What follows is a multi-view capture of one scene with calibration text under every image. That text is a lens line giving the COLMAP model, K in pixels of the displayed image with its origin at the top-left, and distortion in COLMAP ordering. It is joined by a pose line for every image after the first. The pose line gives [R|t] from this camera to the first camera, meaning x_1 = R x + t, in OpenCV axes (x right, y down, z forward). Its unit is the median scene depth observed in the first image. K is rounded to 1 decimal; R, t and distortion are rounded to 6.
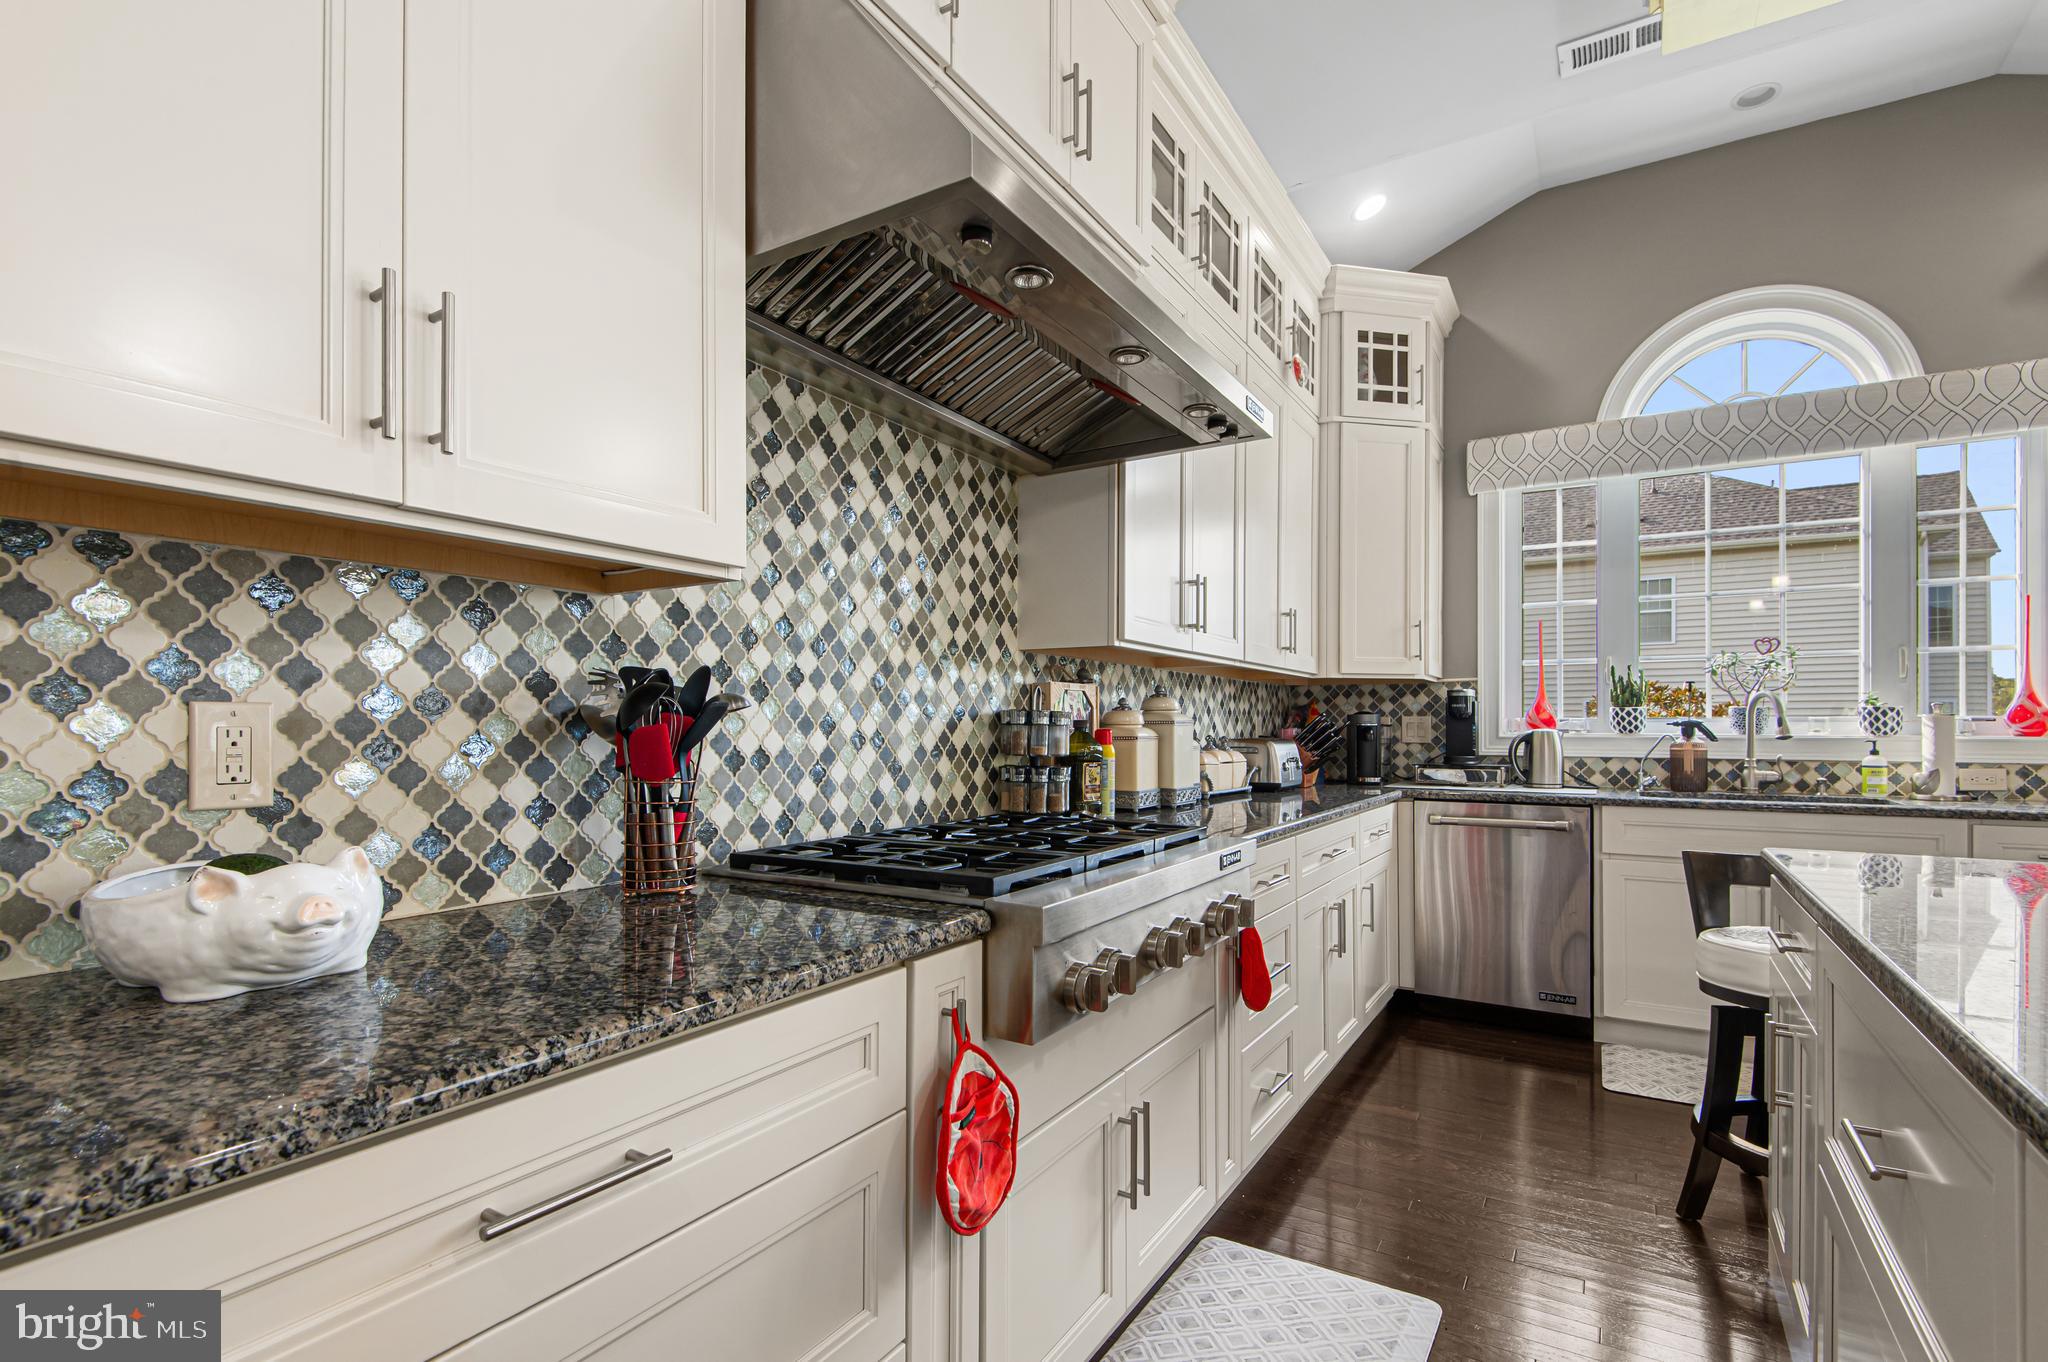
lens RADIAL K [[948.5, 0, 1012.4], [0, 948.5, 724.7], [0, 0, 1]] dist [0.014507, -0.007620]
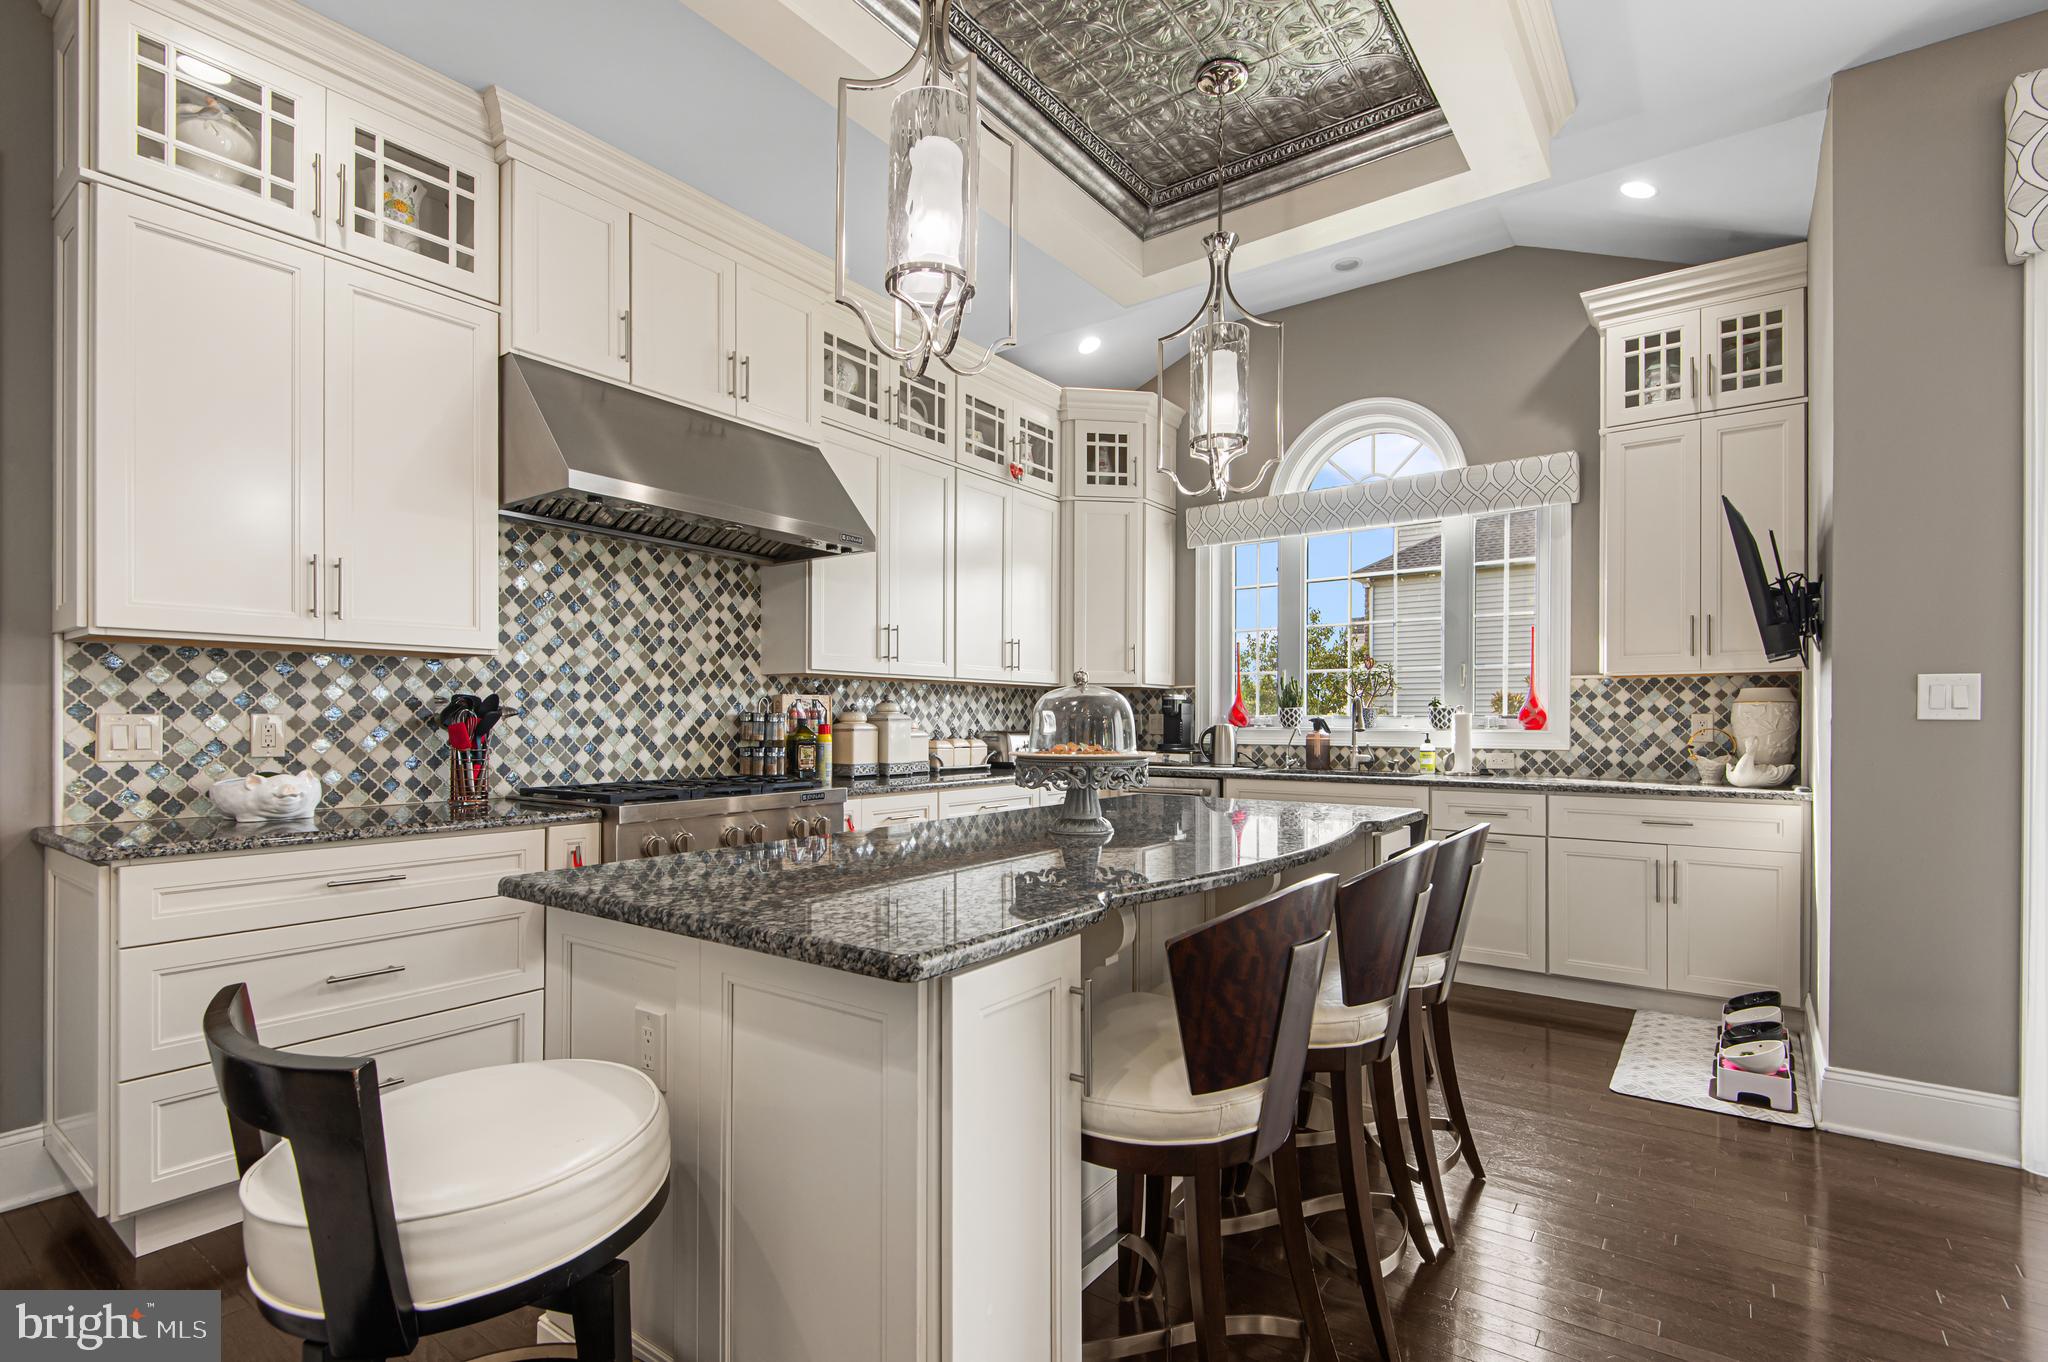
lens RADIAL K [[948.5, 0, 1017.5], [0, 948.5, 719.5], [0, 0, 1]] dist [0.014507, -0.007620]
pose [[0.997300, 0.000566, -0.073432, 0.687653], [-0.000453, 0.999999, 0.001565, -0.007230], [0.073433, -0.001528, 0.997299, -0.697918]]
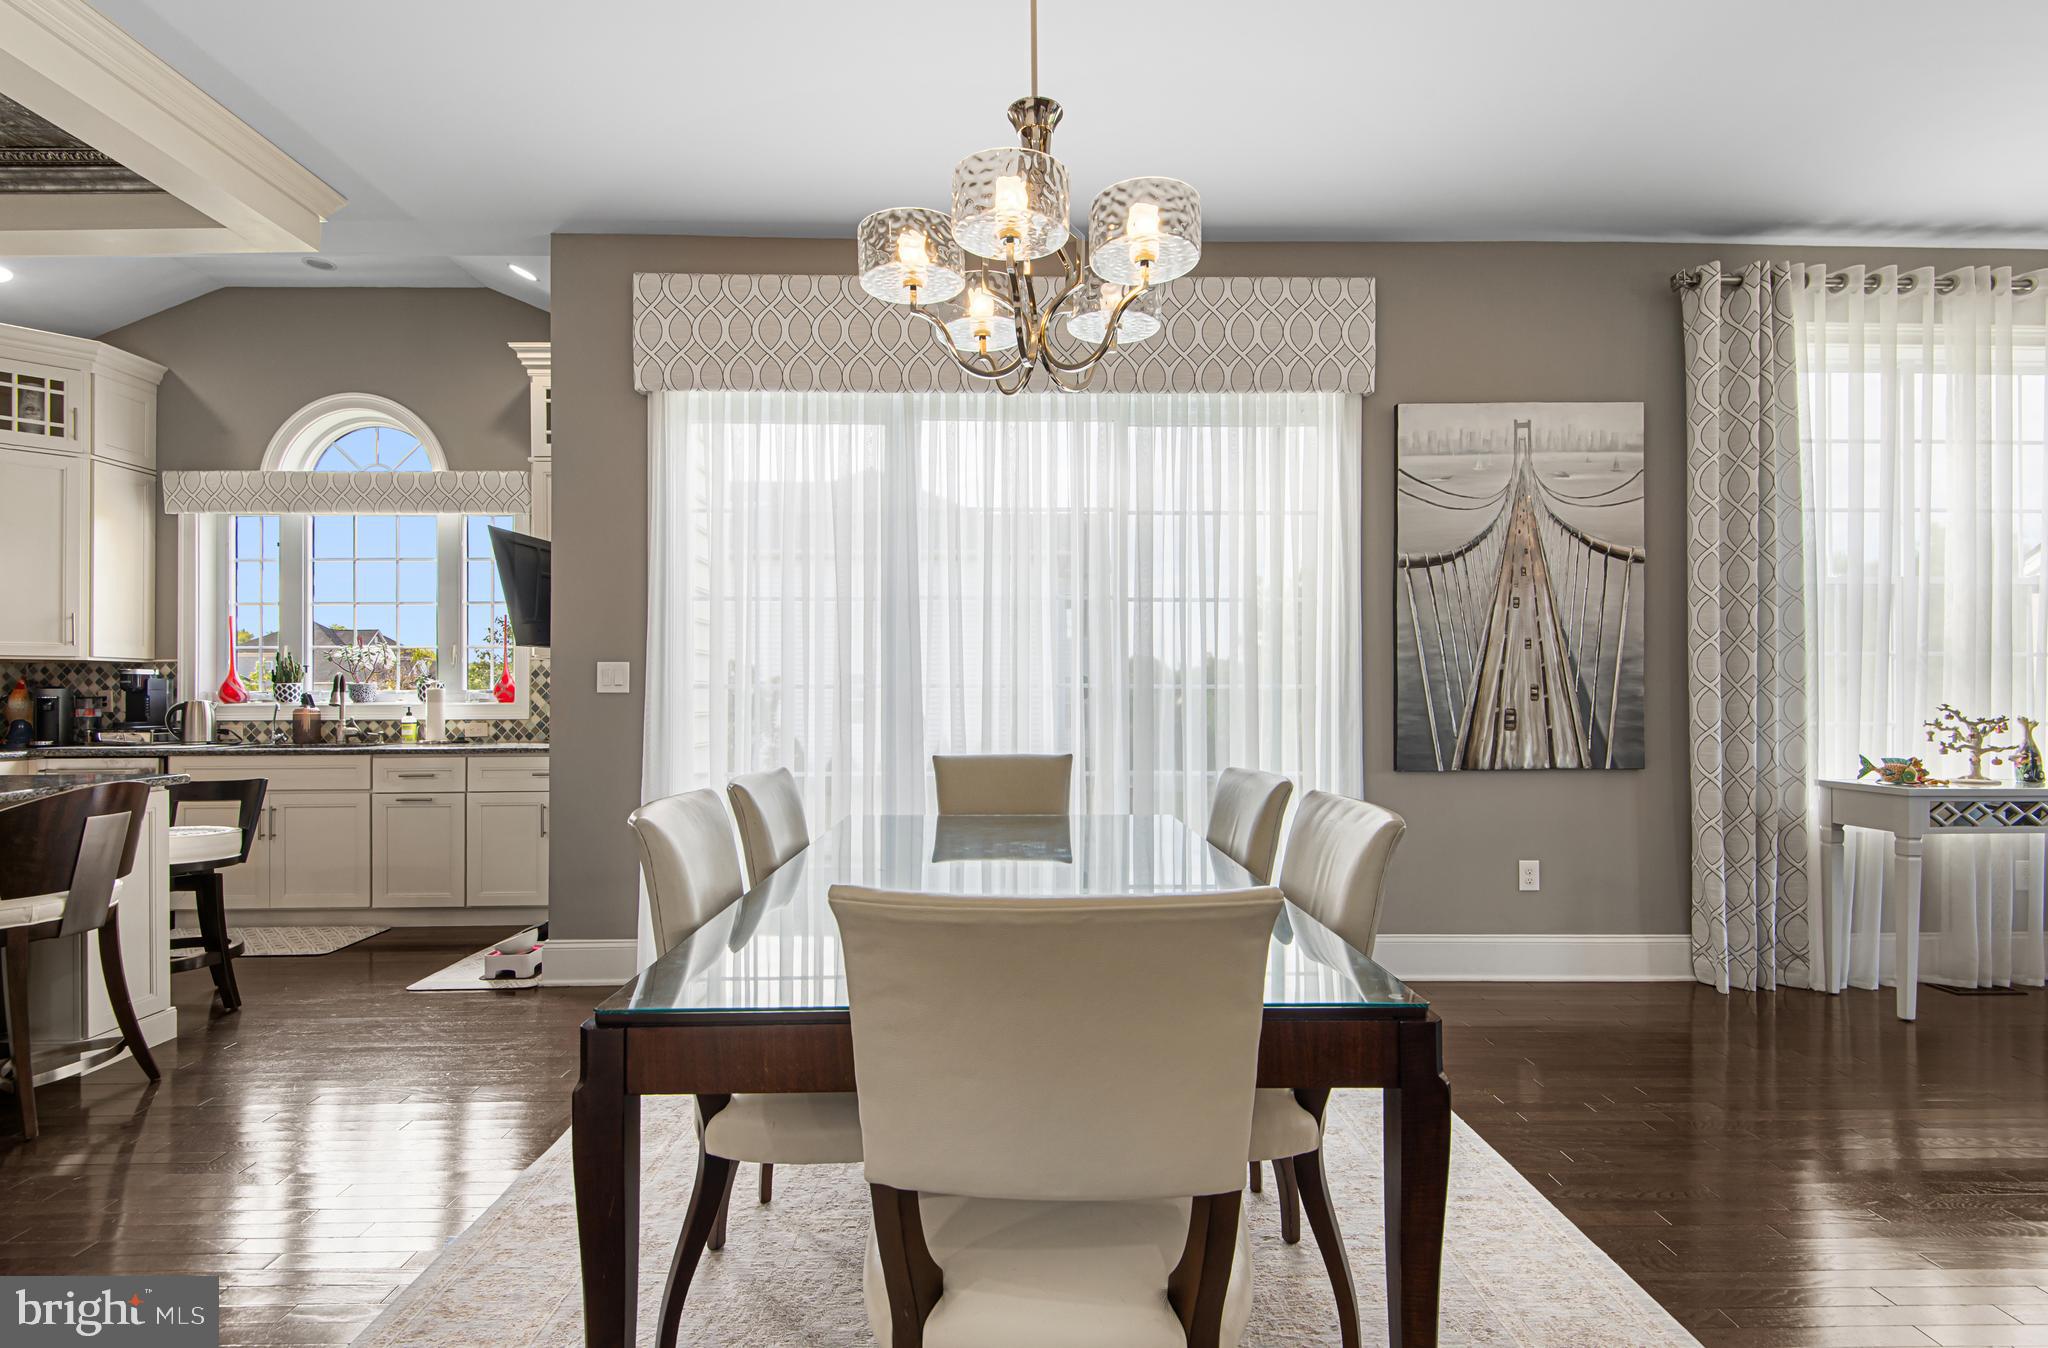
lens RADIAL K [[948.5, 0, 1014.1], [0, 948.5, 690.6], [0, 0, 1]] dist [0.014507, -0.007620]
pose [[0.837066, -0.002540, 0.547096, 1.469610], [0.004278, 0.999989, -0.001902, -0.002073], [-0.547085, 0.003933, 0.837068, -1.350543]]
